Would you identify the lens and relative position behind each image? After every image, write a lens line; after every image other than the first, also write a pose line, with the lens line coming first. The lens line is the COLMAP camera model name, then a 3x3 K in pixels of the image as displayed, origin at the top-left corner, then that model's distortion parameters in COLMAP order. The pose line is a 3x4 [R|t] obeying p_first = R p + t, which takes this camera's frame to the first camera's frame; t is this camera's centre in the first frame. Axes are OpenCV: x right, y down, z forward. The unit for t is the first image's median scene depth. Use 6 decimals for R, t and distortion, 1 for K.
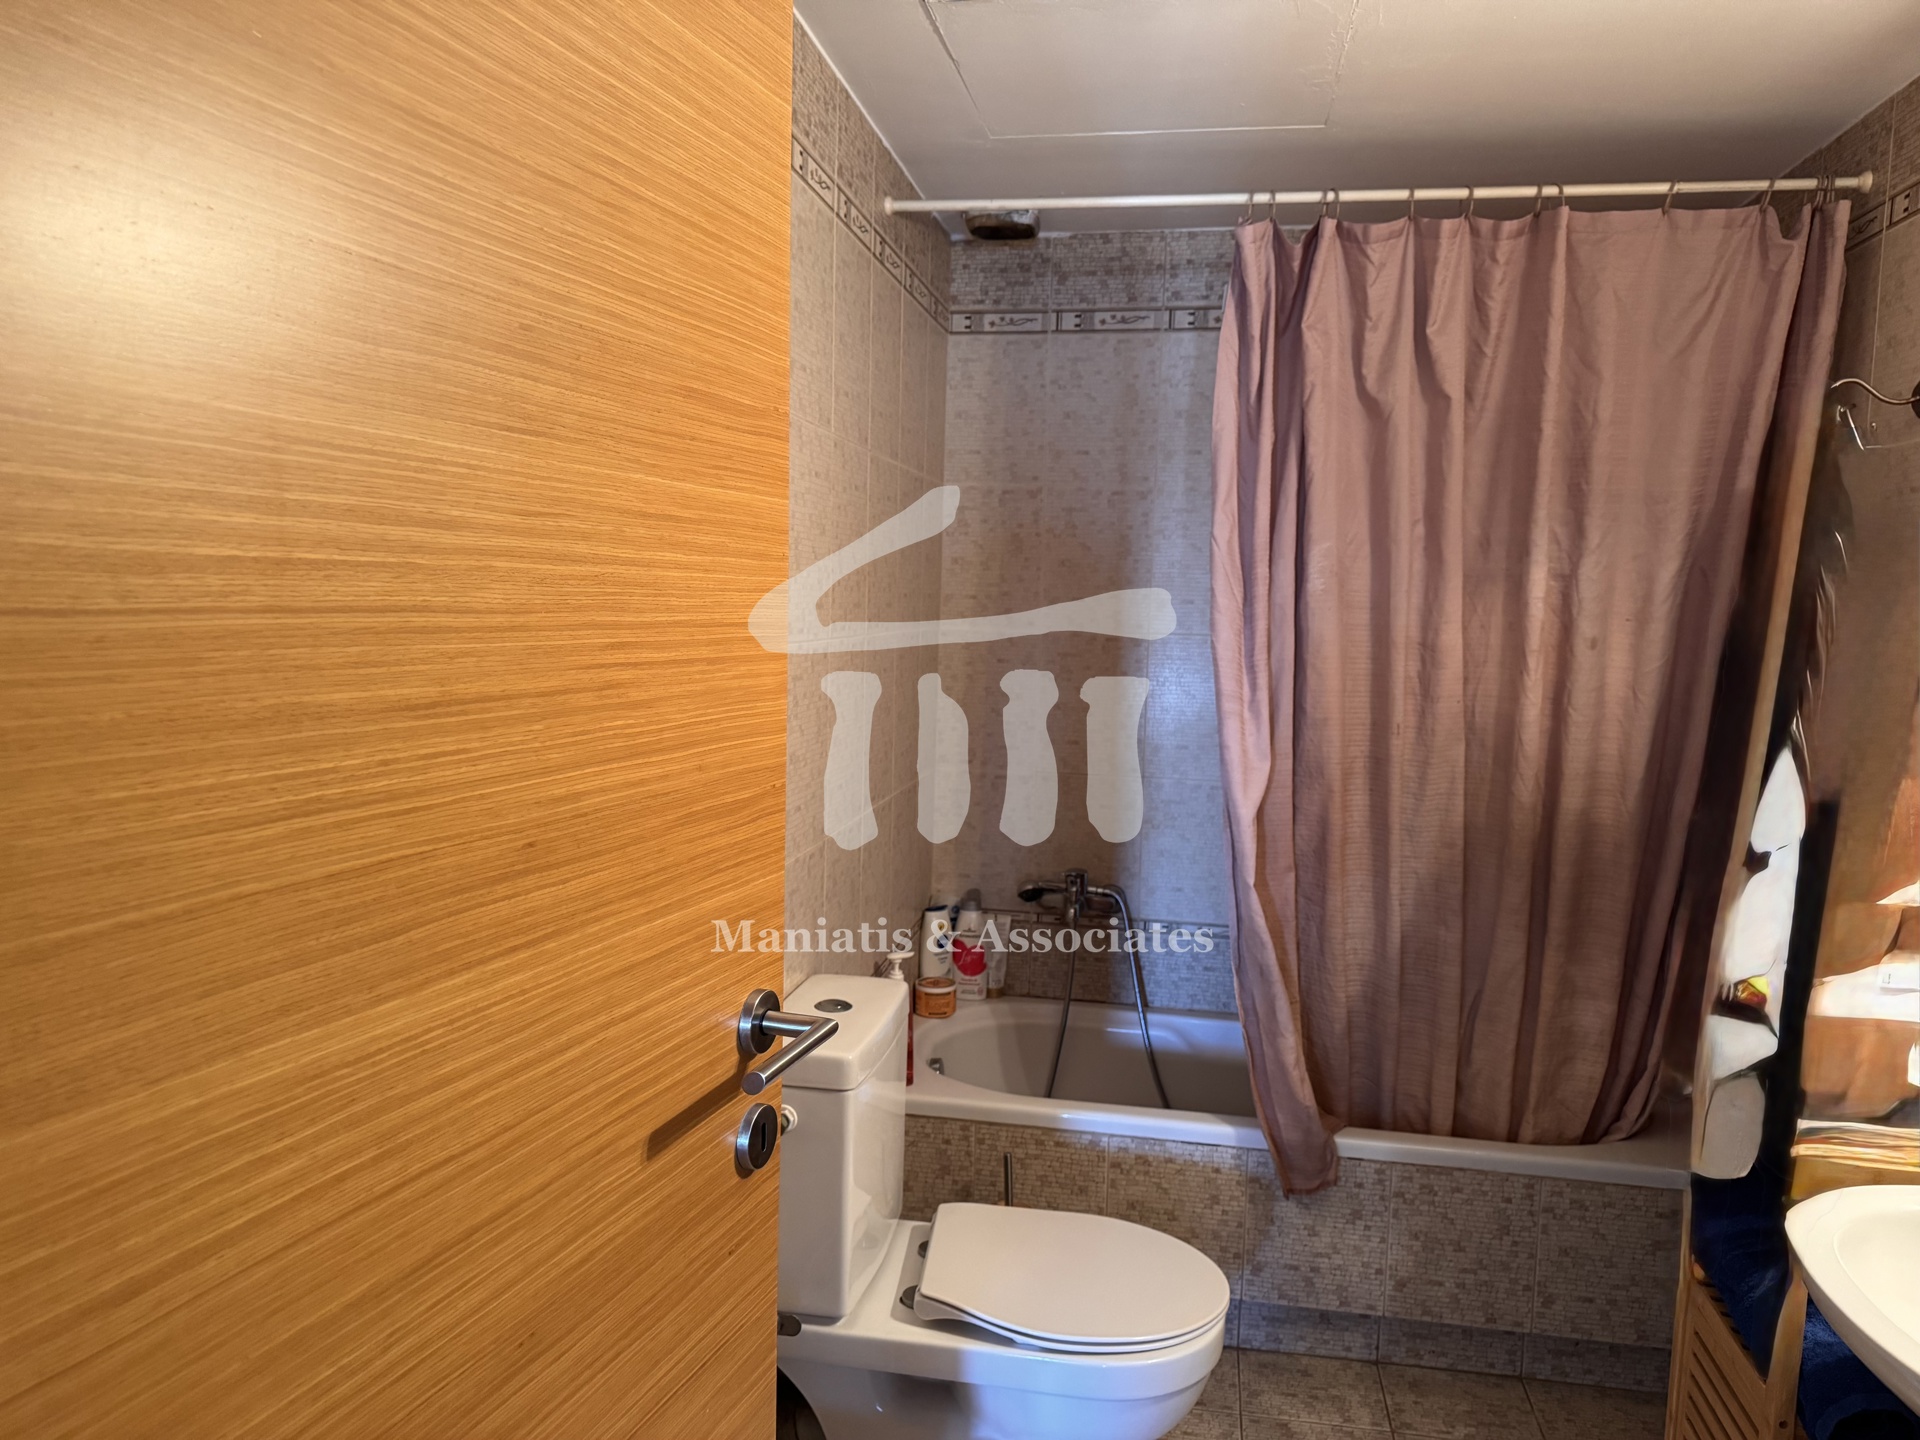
lens RADIAL K [[1323.2, 0, 960.0], [0, 1323.2, 720.0], [0, 0, 1]] dist [-0.001106, -0.004019]
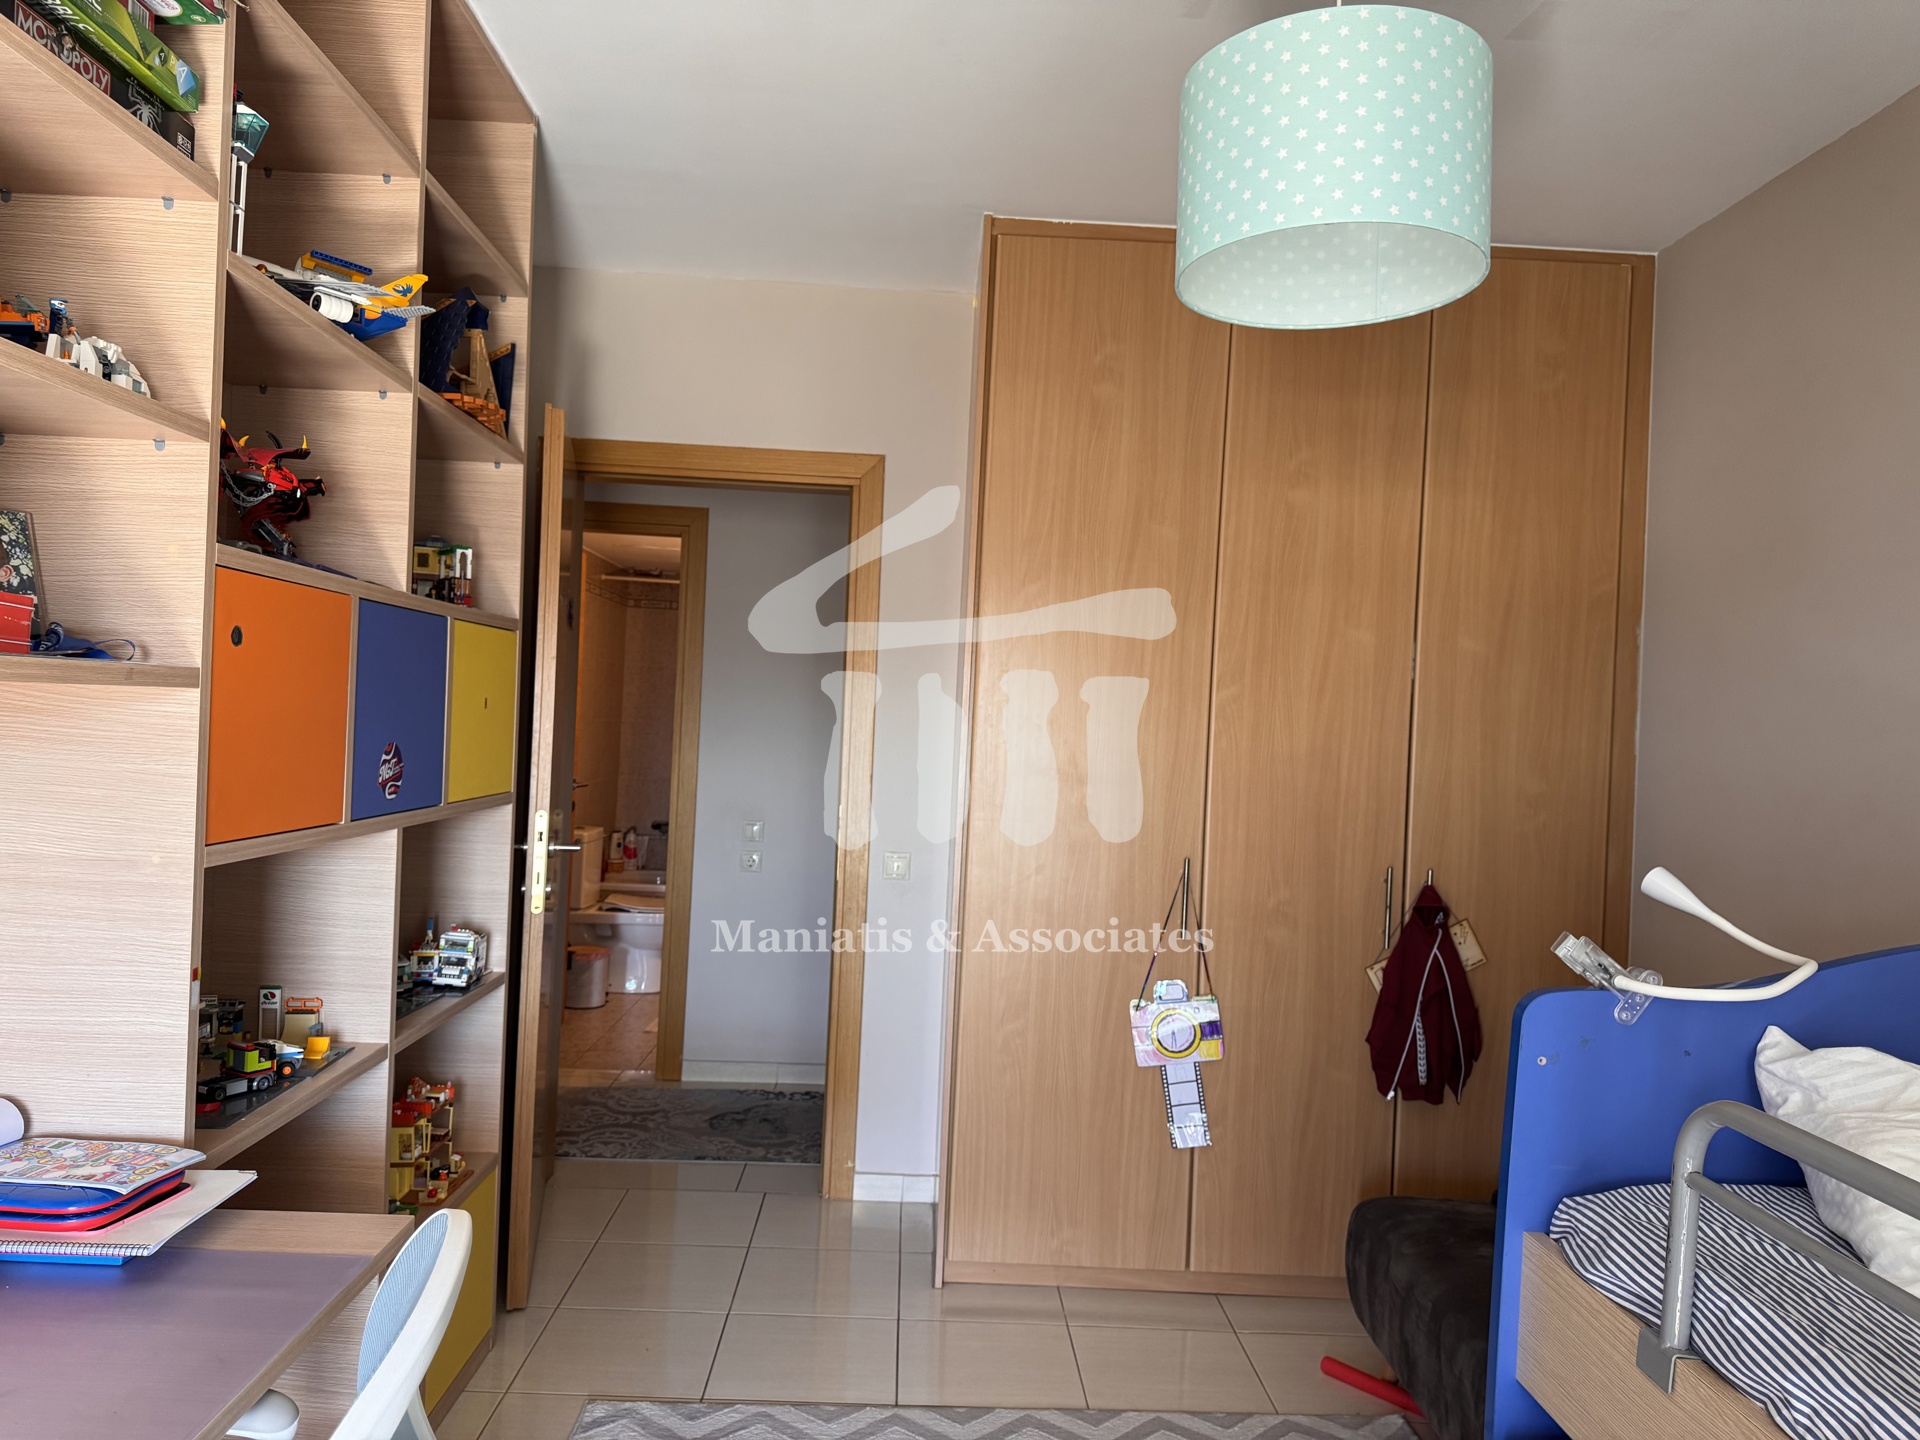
lens RADIAL K [[1323.2, 0, 960.0], [0, 1323.2, 720.0], [0, 0, 1]] dist [-0.001106, -0.004019]
pose [[0.977535, 0.018039, 0.209998, 0.110909], [0.000539, 0.996114, -0.088076, 0.196578], [-0.210770, 0.086210, 0.973727, -2.059622]]
